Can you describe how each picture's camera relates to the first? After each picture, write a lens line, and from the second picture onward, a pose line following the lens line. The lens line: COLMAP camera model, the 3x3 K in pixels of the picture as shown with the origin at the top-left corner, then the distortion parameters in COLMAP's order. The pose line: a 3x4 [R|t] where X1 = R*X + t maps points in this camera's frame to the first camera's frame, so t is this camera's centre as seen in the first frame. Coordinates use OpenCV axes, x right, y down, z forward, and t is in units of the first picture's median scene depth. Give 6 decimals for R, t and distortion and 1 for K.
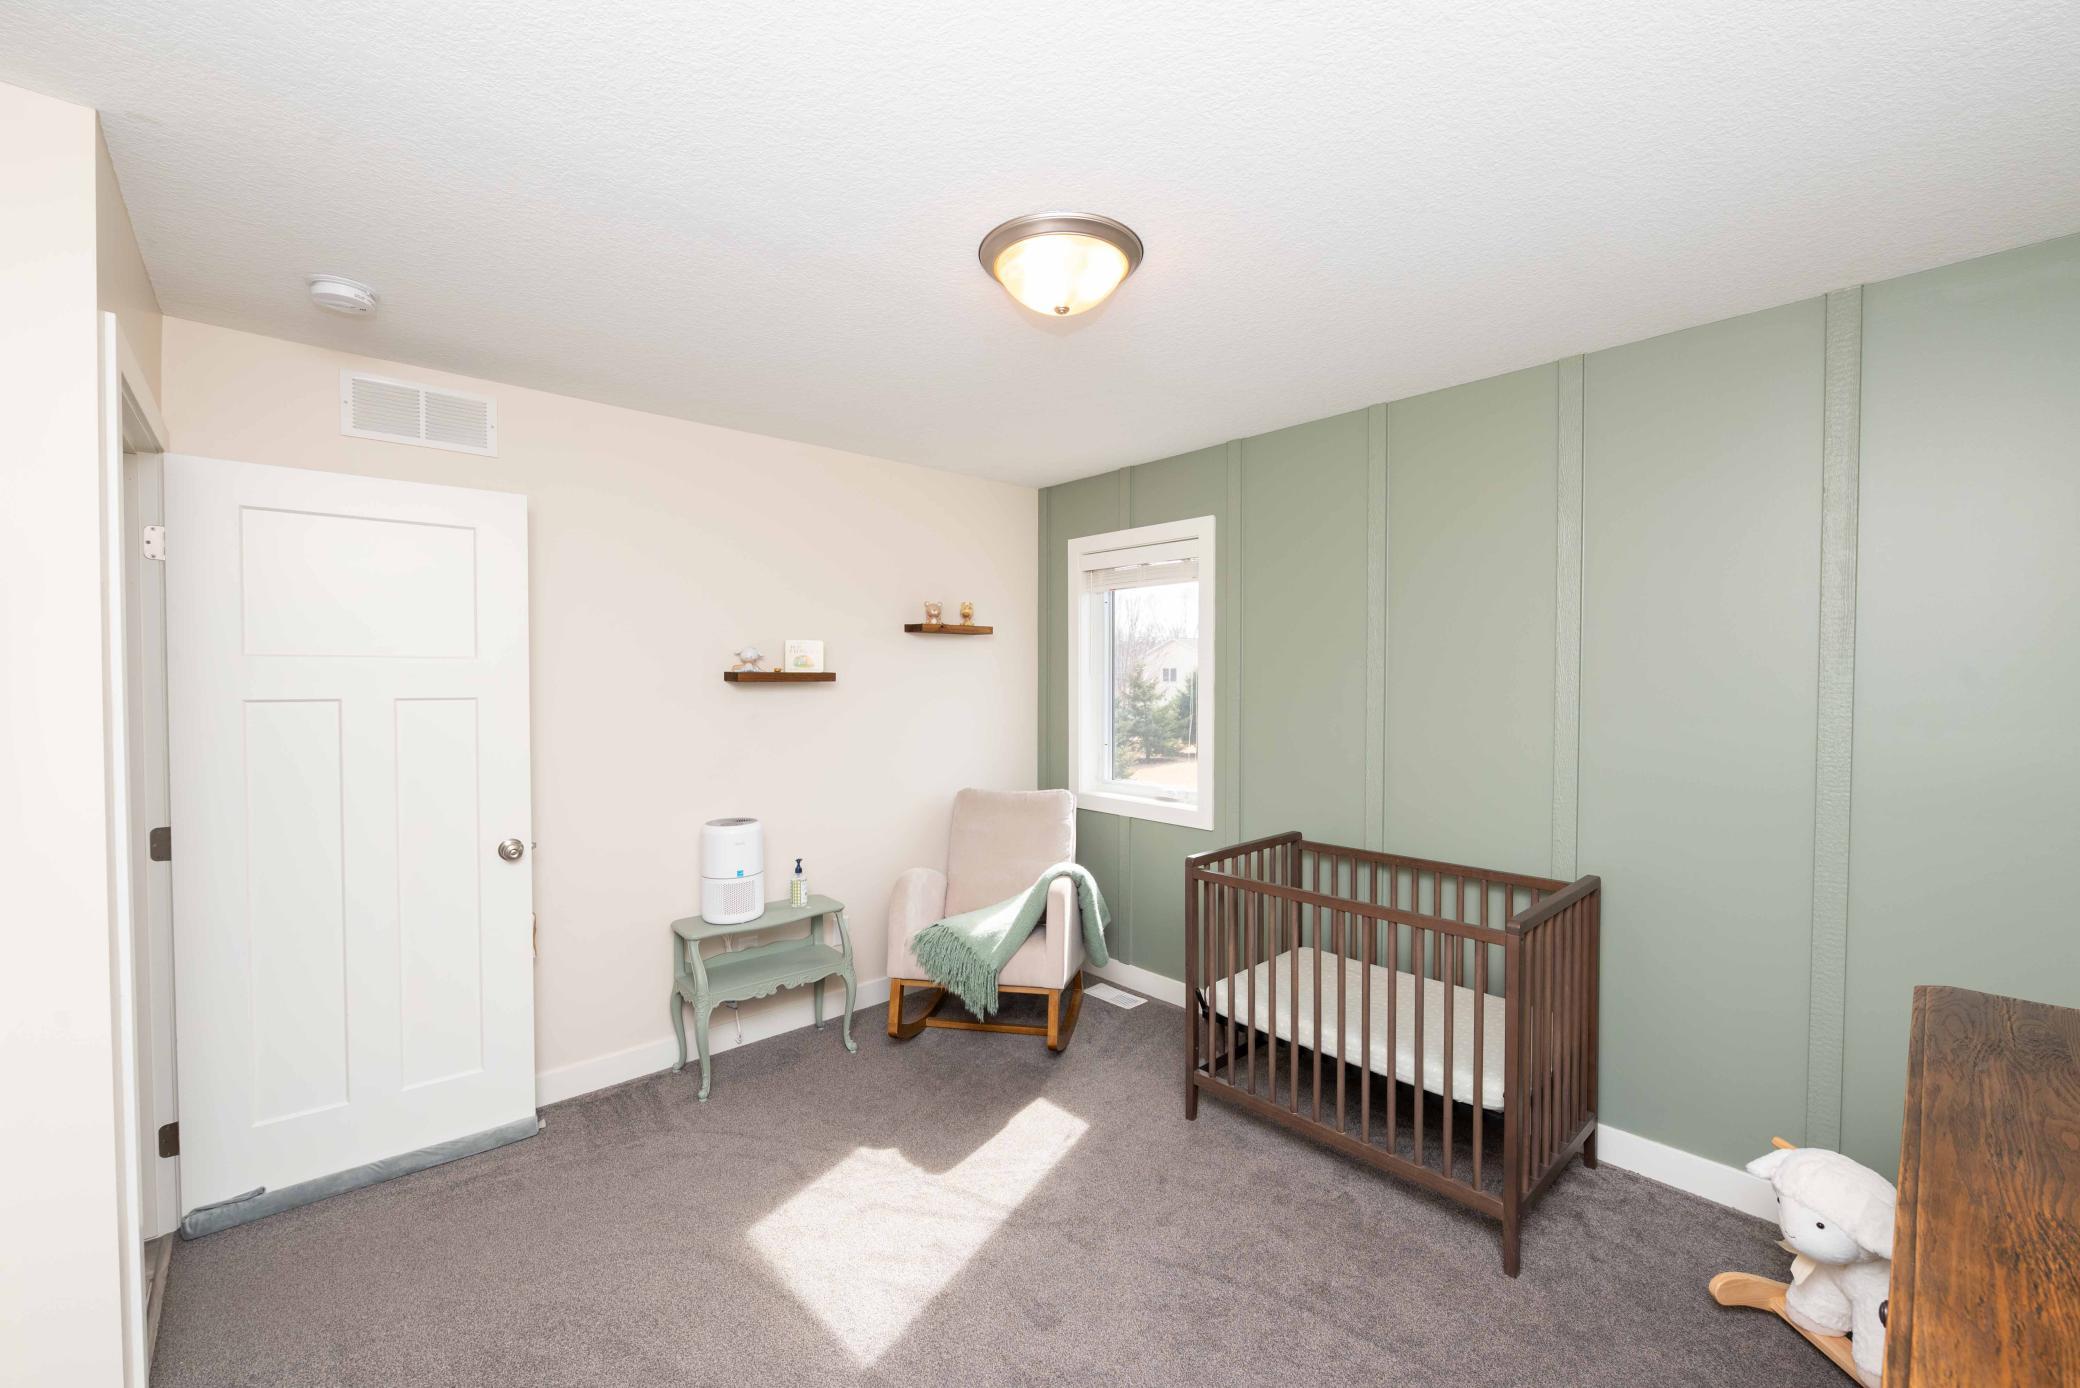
lens RADIAL K [[833.1, 0, 1049.3], [0, 833.1, 695.6], [0, 0, 1]] dist [-0.005125, -0.000421]
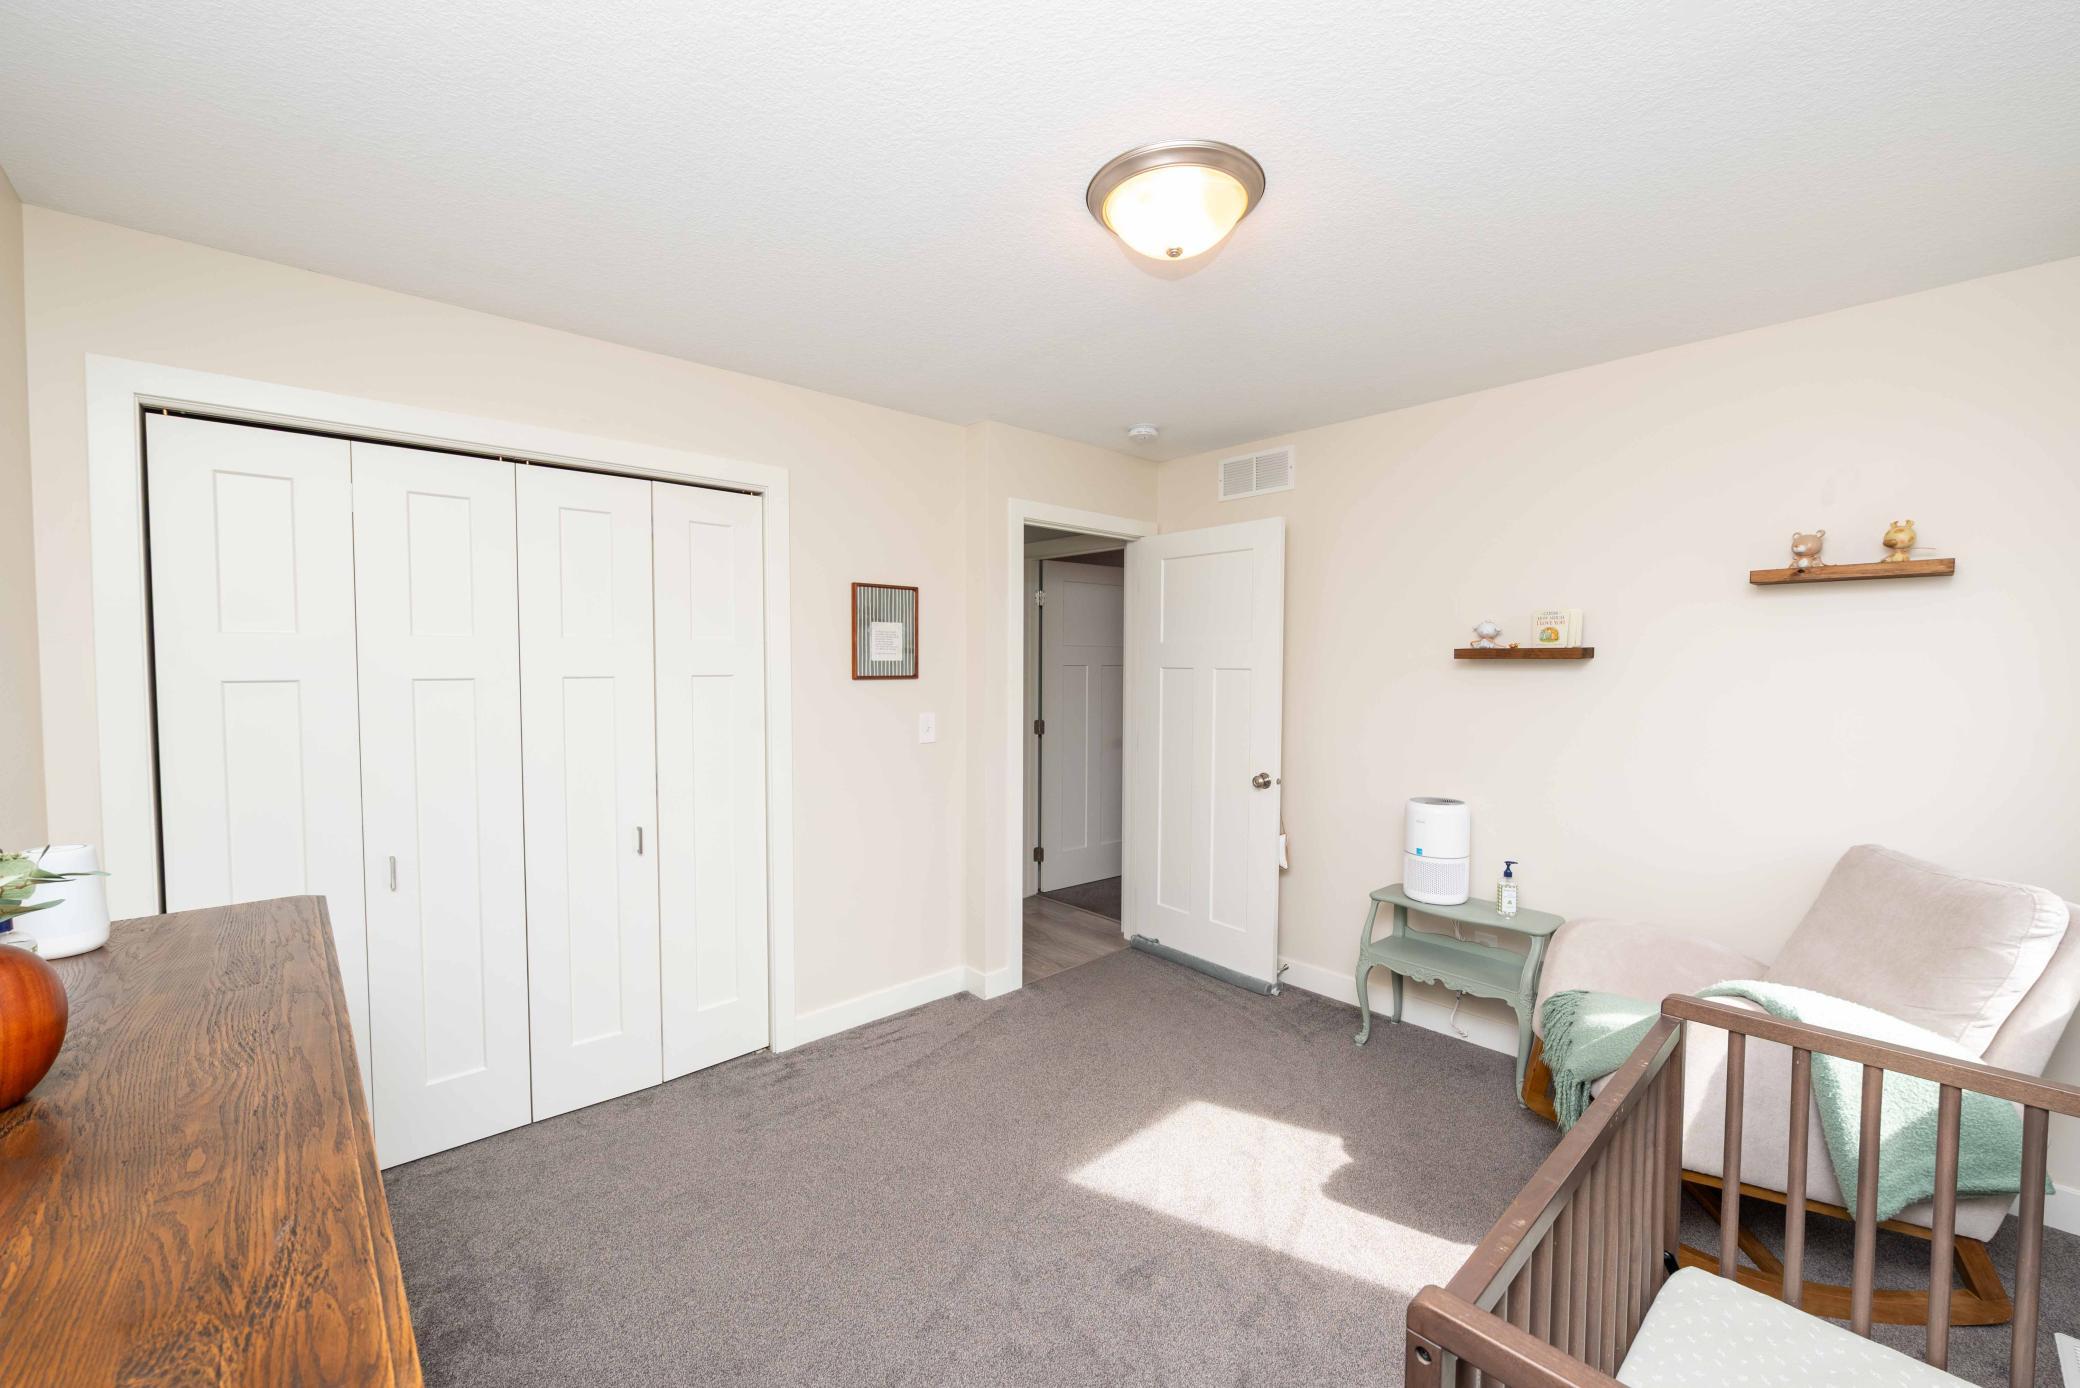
lens RADIAL K [[833.1, 0, 1049.3], [0, 833.1, 695.6], [0, 0, 1]] dist [-0.005125, -0.000421]
pose [[-0.002607, 0.041407, -0.999139, 0.608988], [-0.025447, 0.998816, 0.041460, -0.002014], [0.999673, 0.025533, -0.001551, 0.550602]]
